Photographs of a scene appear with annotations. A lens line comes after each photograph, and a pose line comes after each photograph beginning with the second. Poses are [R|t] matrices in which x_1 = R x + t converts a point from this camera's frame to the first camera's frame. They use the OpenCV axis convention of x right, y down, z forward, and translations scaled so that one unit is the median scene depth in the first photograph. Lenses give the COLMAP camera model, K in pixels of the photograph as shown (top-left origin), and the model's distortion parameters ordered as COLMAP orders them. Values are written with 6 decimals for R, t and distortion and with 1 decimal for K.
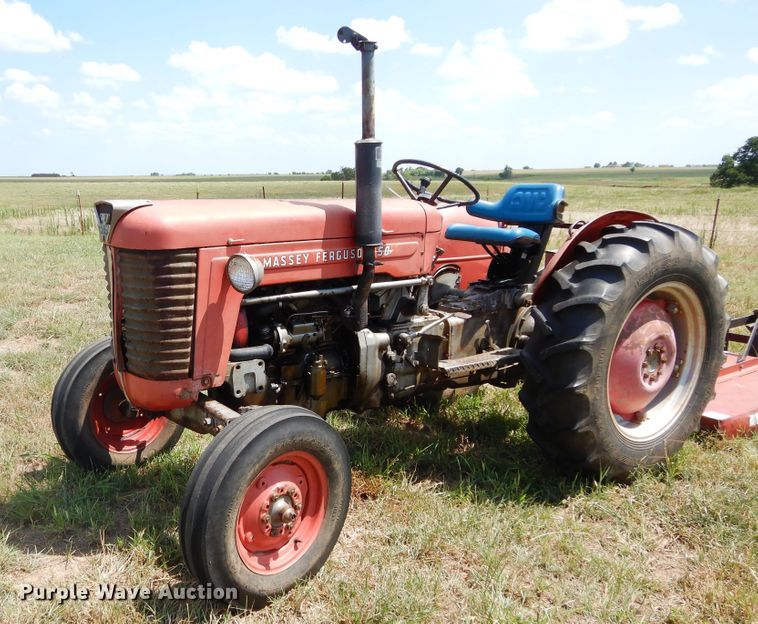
lens RADIAL K [[757.1, 0, 296.3], [0, 757.1, 356.0], [0, 0, 1]] dist [0.012471, 0.009739]
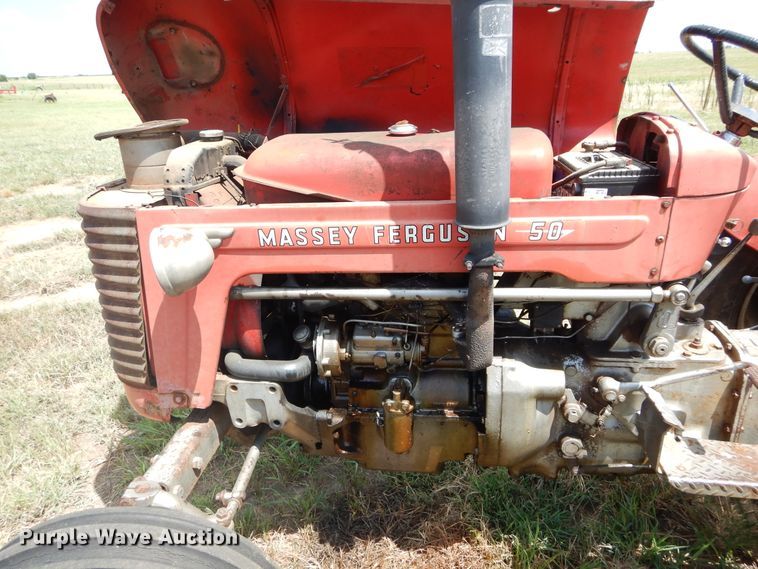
lens RADIAL K [[549.4, 0, 379.0], [0, 549.4, 284.5], [0, 0, 1]] dist [0.025708, -0.001388]
pose [[0.757917, 0.220642, -0.613905, 0.276153], [-0.119385, 0.972085, 0.201984, -0.174076], [0.641334, -0.079796, 0.763101, 0.693380]]
